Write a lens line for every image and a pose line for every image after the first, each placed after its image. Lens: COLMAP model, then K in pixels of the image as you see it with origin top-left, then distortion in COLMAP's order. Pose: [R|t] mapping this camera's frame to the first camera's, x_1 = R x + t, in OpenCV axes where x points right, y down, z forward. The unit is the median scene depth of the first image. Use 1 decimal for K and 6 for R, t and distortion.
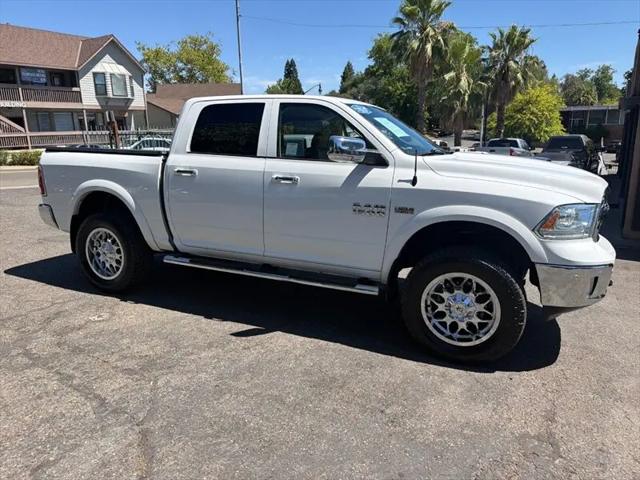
lens RADIAL K [[451.5, 0, 320.0], [0, 451.5, 240.0], [0, 0, 1]] dist [0.061969, -0.083543]
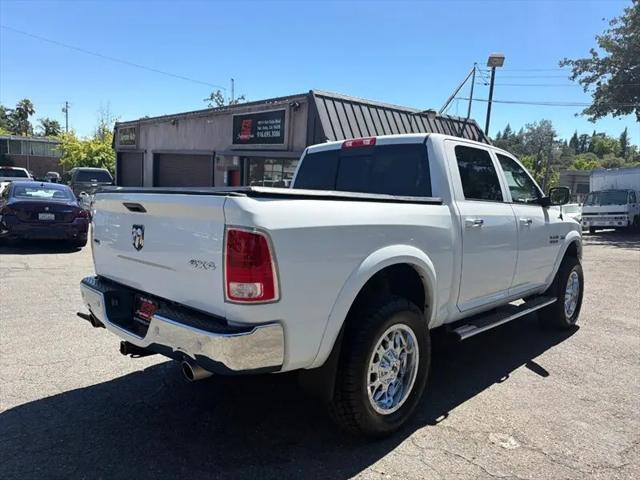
lens RADIAL K [[451.5, 0, 320.0], [0, 451.5, 240.0], [0, 0, 1]] dist [0.061969, -0.083543]
pose [[0.338591, -0.098066, 0.935809, -1.004573], [0.156830, 0.986524, 0.046636, -0.170662], [-0.927772, 0.130973, 0.349408, 0.830634]]
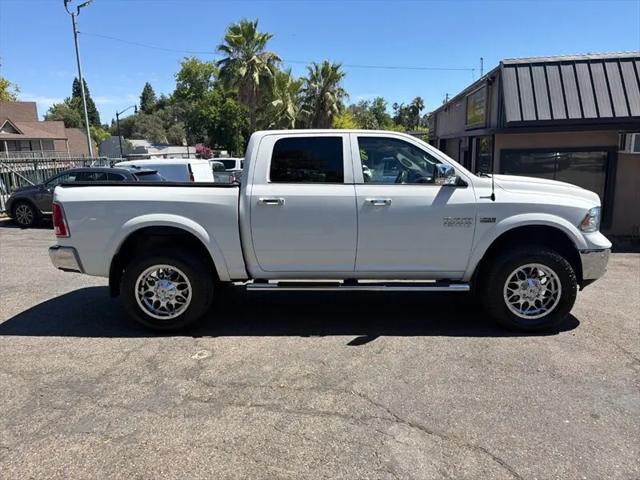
lens RADIAL K [[451.5, 0, 320.0], [0, 451.5, 240.0], [0, 0, 1]] dist [0.061969, -0.083543]
pose [[0.914068, -0.086750, 0.396175, -0.519446], [0.105352, 0.994111, -0.025392, -0.018736], [-0.391639, 0.064948, 0.917824, 0.007346]]
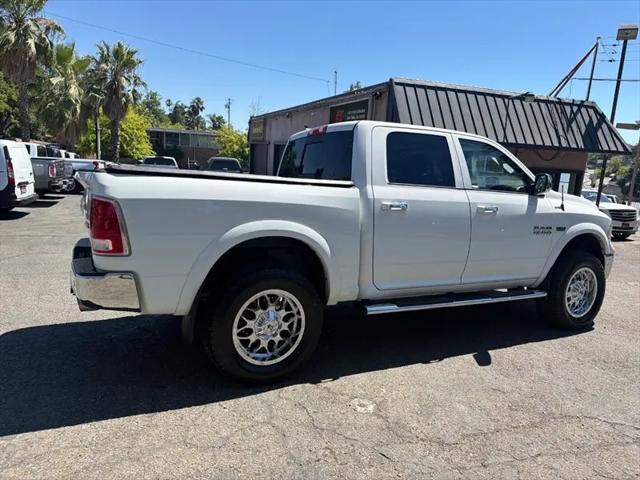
lens RADIAL K [[456.2, 0, 324.7], [0, 456.2, 239.5], [0, 0, 1]] dist [0.006676, -0.005970]
pose [[0.607323, -0.091496, 0.789169, -0.913379], [0.117361, 0.992780, 0.024784, -0.103800], [-0.785739, 0.077566, 0.613676, 0.489114]]
